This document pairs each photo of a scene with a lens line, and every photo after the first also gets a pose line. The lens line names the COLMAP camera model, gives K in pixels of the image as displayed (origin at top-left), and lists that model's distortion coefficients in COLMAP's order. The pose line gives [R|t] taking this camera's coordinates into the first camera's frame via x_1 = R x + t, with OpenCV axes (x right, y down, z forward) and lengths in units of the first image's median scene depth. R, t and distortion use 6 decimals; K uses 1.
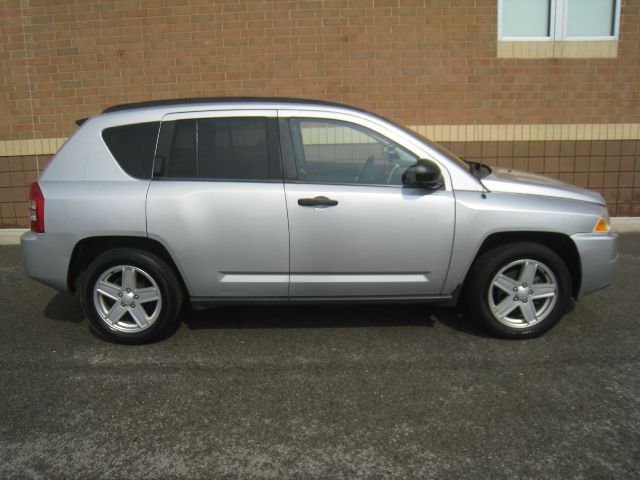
lens RADIAL K [[534.7, 0, 304.1], [0, 534.7, 244.0], [0, 0, 1]] dist [-0.161373, 0.102601]
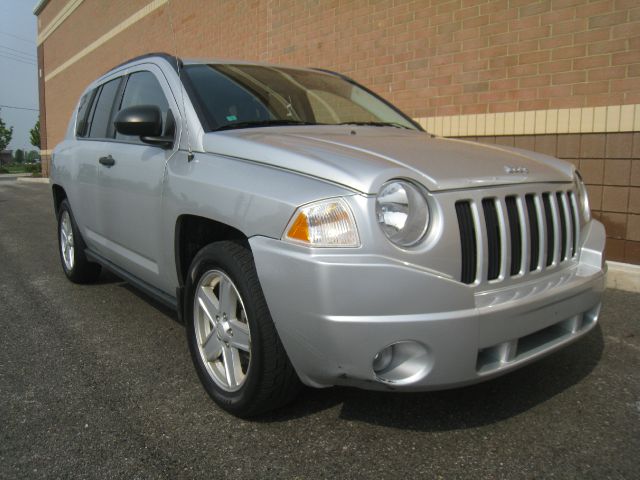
lens RADIAL K [[534.7, 0, 308.8], [0, 534.7, 237.3], [0, 0, 1]] dist [-0.161373, 0.102601]
pose [[0.613731, 0.142402, -0.776567, 0.890557], [-0.187761, 0.981705, 0.031629, -0.041403], [0.766864, 0.126397, 0.629240, 0.663446]]
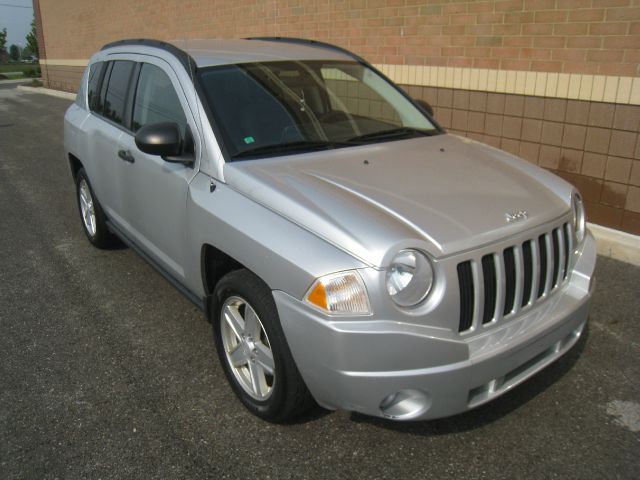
lens RADIAL K [[534.7, 0, 314.9], [0, 534.7, 237.9], [0, 0, 1]] dist [-0.161373, 0.102601]
pose [[0.613369, 0.290398, -0.734471, 0.891874], [-0.185747, 0.956906, 0.223225, -0.196334], [0.767644, -0.000493, 0.640877, 0.611206]]
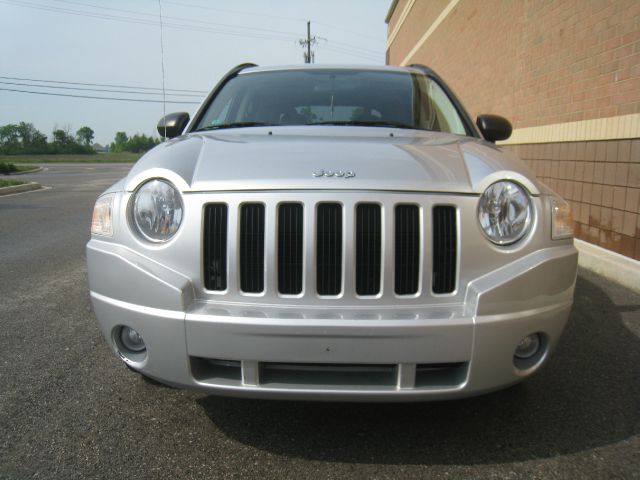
lens RADIAL K [[534.7, 0, 312.1], [0, 534.7, 241.6], [0, 0, 1]] dist [-0.161373, 0.102601]
pose [[-0.017246, 0.188744, -0.981875, 1.057591], [-0.231270, 0.954637, 0.187570, -0.157770], [0.972737, 0.230313, 0.027187, 1.136203]]
